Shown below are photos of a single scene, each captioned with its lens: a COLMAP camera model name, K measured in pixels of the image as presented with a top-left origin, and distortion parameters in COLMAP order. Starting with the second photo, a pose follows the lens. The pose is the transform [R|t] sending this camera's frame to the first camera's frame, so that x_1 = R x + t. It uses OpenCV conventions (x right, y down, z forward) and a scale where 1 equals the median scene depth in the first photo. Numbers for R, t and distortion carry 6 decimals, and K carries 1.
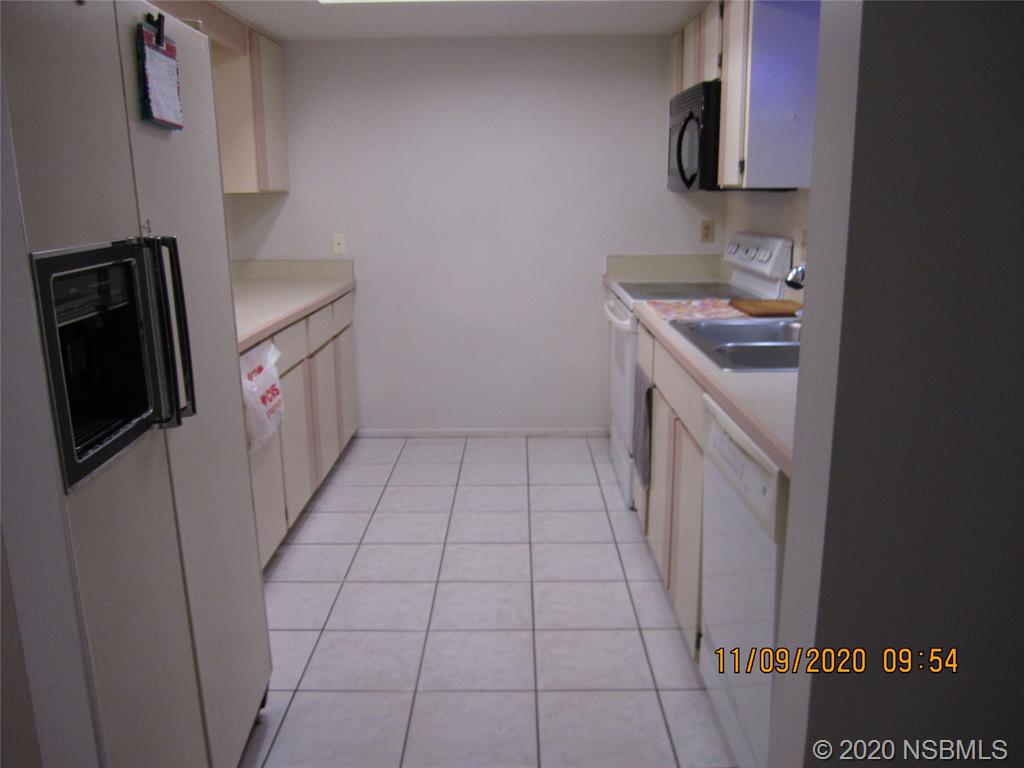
lens RADIAL K [[834.8, 0, 512.0], [0, 834.8, 384.0], [0, 0, 1]] dist [-0.056706, 0.006795]
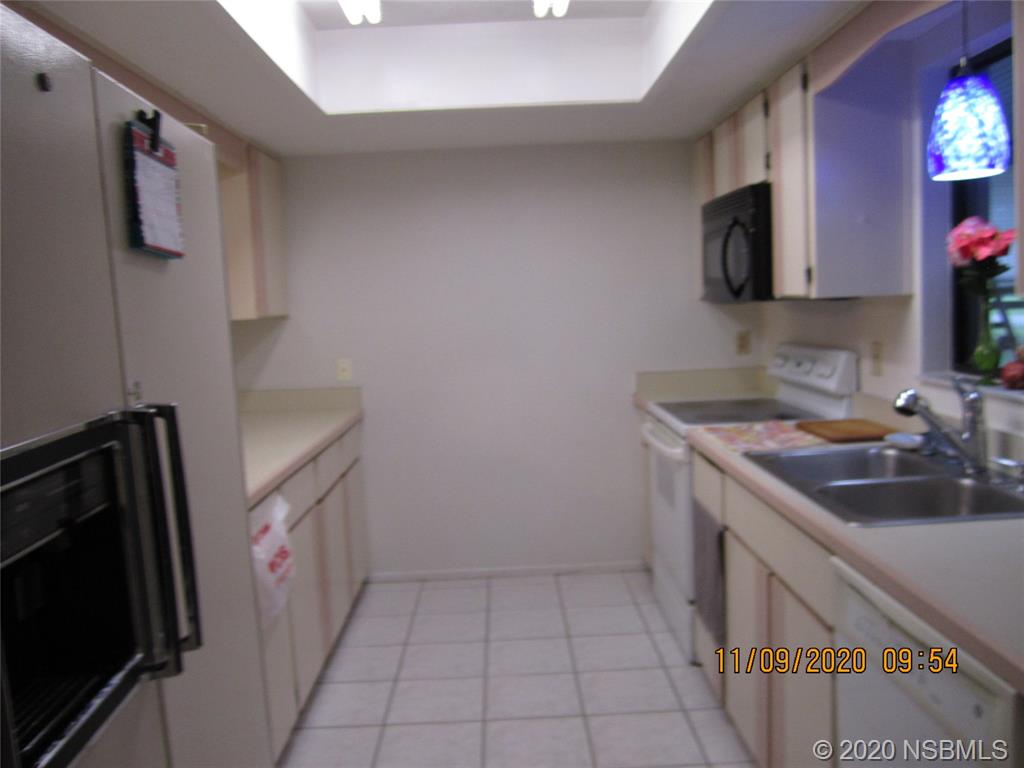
lens RADIAL K [[834.8, 0, 512.0], [0, 834.8, 384.0], [0, 0, 1]] dist [-0.056706, 0.006795]
pose [[0.999162, -0.036758, 0.017984, -0.058526], [0.038740, 0.991233, -0.126319, -0.043795], [-0.013183, 0.126910, 0.991827, 0.129069]]
